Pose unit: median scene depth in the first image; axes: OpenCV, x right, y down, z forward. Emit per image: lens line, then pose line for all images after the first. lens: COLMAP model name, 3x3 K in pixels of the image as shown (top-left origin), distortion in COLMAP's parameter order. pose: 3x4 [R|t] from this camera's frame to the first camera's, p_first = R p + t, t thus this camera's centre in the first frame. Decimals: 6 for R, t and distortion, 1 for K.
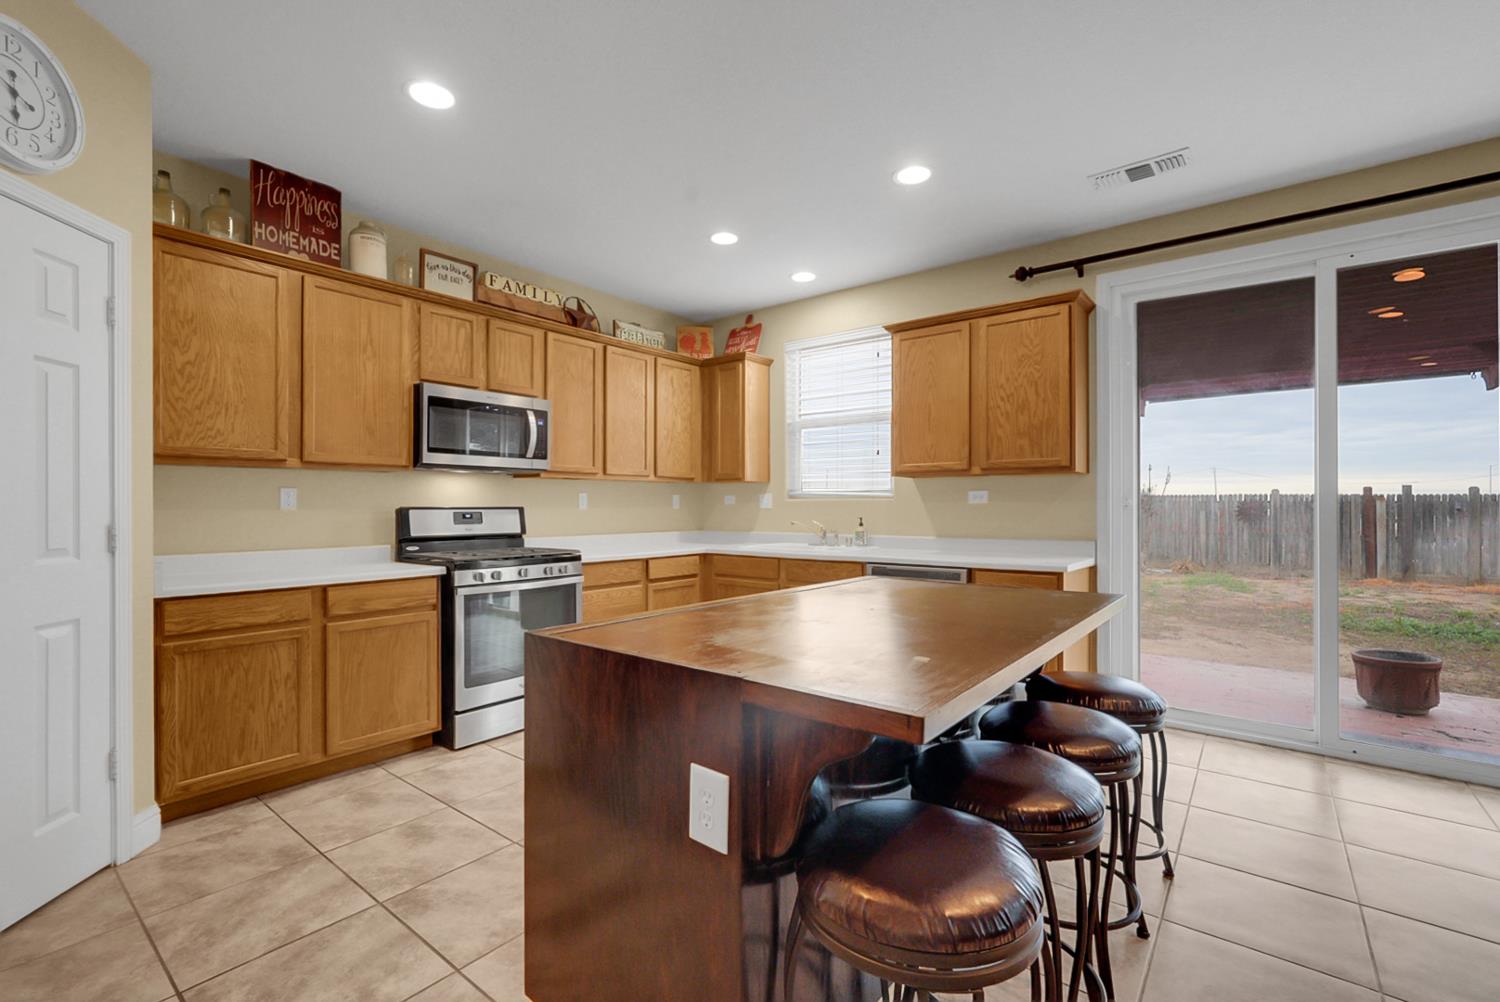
lens RADIAL K [[662.5, 0, 750.0], [0, 662.5, 501.0], [0, 0, 1]] dist [-0.001791, 0.010840]
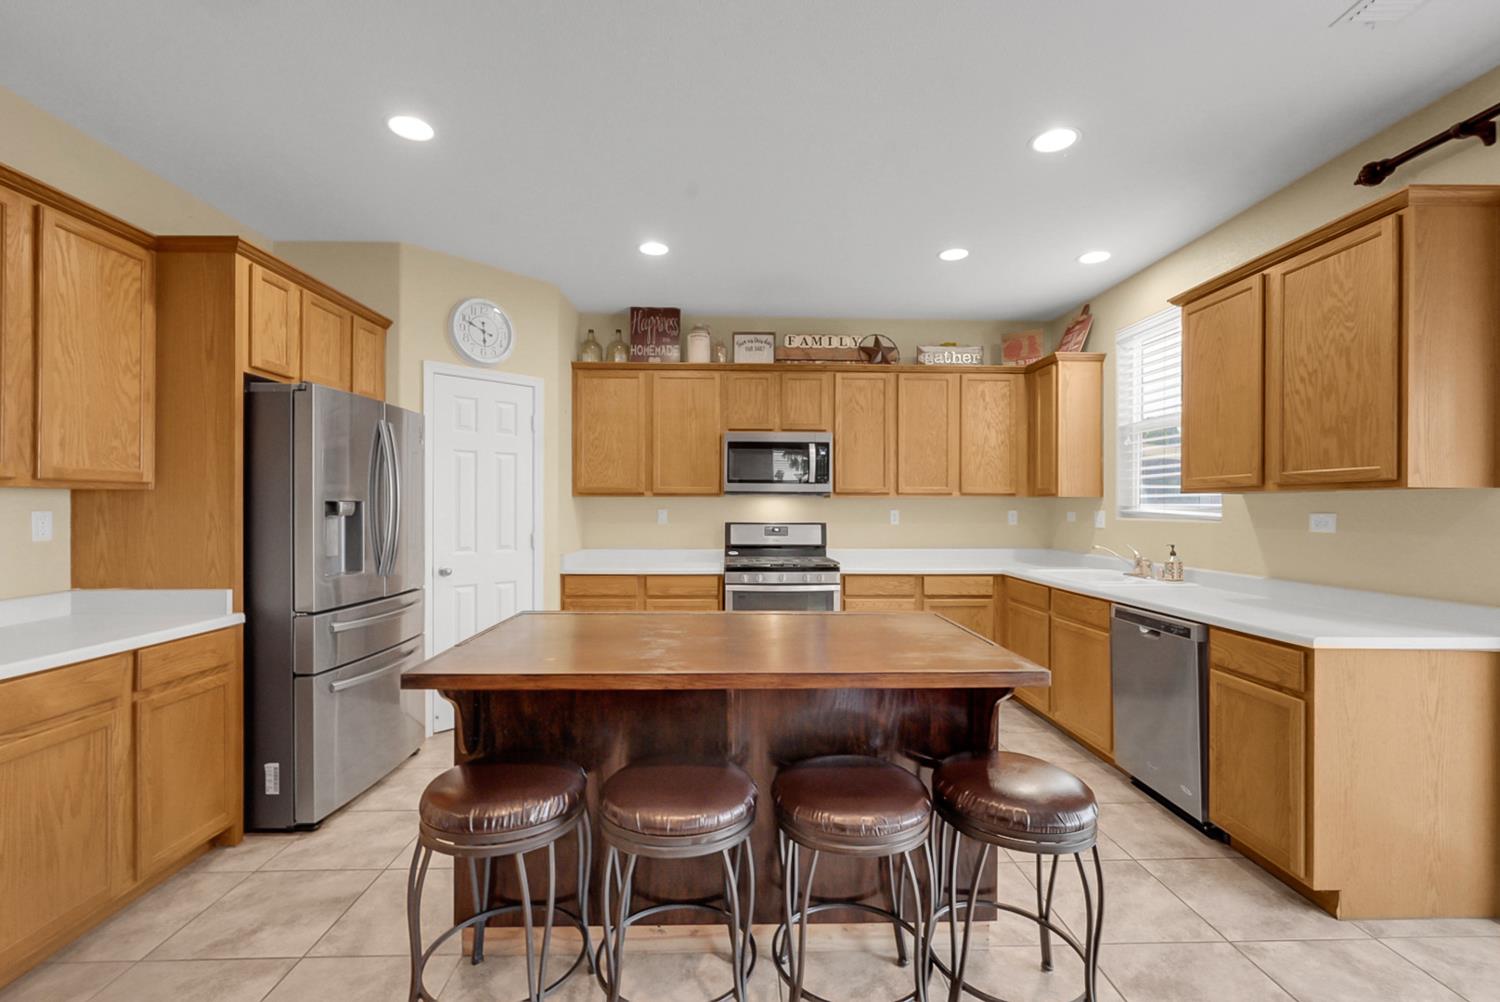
lens RADIAL K [[662.5, 0, 750.0], [0, 662.5, 501.0], [0, 0, 1]] dist [-0.001791, 0.010840]
pose [[0.652142, -0.003140, -0.758090, 0.509801], [0.001220, 0.999994, -0.003093, -0.028924], [0.758096, 0.001092, 0.652142, 0.133474]]
